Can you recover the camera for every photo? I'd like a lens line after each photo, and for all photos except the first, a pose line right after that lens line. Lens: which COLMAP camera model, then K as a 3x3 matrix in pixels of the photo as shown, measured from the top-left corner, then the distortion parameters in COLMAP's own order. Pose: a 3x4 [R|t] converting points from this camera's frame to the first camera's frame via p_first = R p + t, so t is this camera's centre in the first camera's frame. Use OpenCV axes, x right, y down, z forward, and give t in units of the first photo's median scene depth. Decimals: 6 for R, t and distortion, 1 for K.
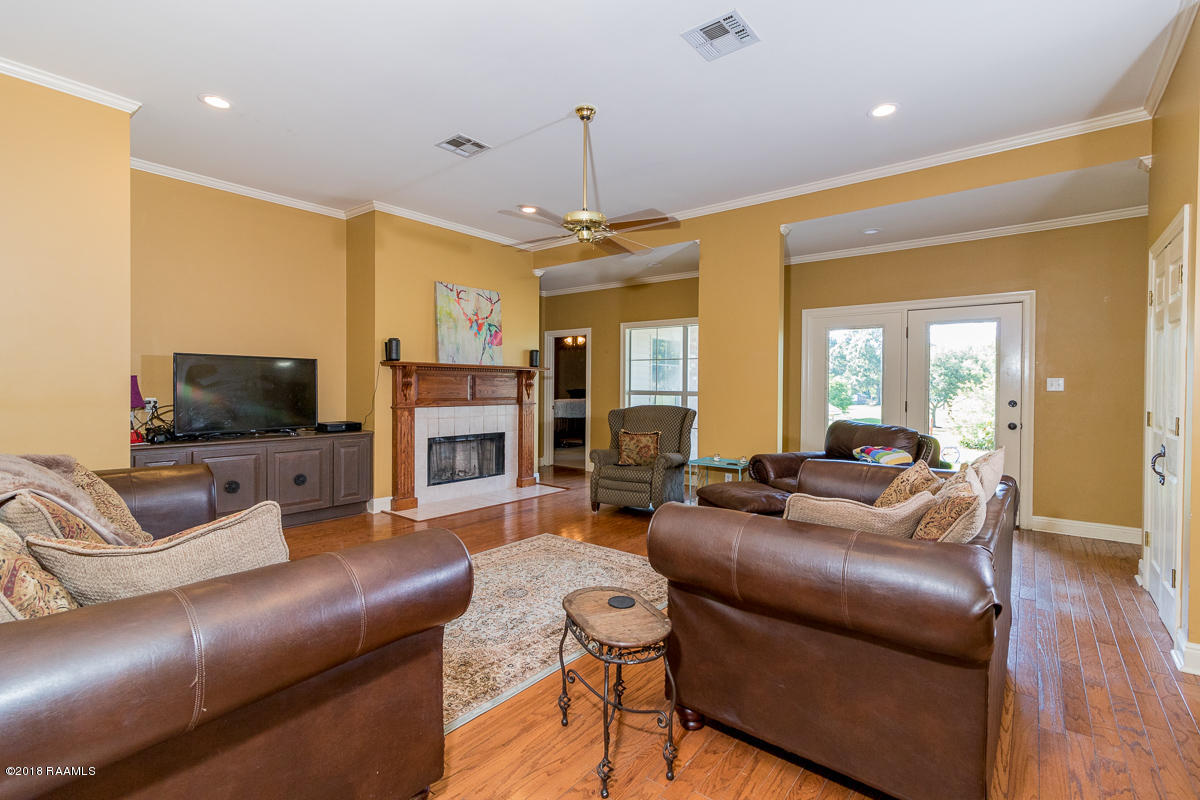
lens RADIAL K [[552.9, 0, 600.3], [0, 552.9, 393.6], [0, 0, 1]] dist [0.001650, -0.000162]
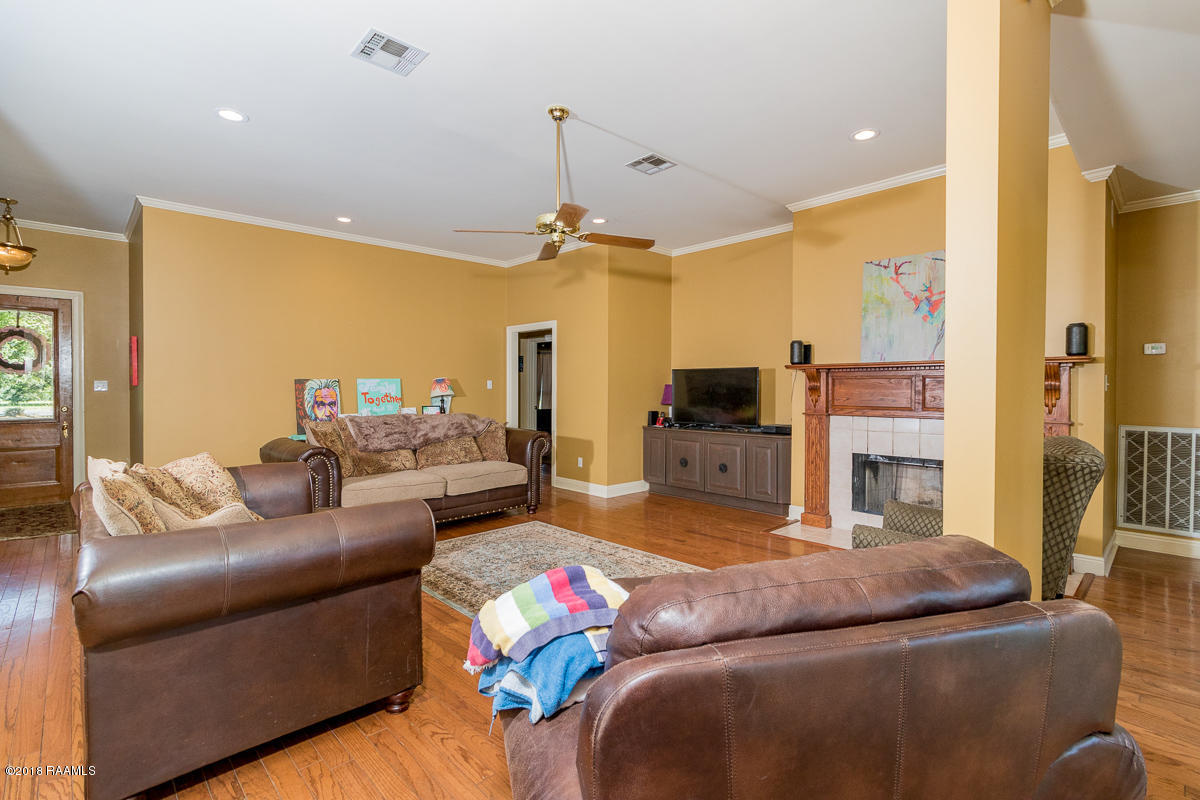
lens RADIAL K [[552.9, 0, 603.1], [0, 552.9, 405.7], [0, 0, 1]] dist [0.001650, -0.000162]
pose [[-0.117593, 0.019807, -0.992864, 0.565773], [-0.014689, 0.999657, 0.021682, -0.004096], [0.992953, 0.017134, -0.117262, 0.722181]]
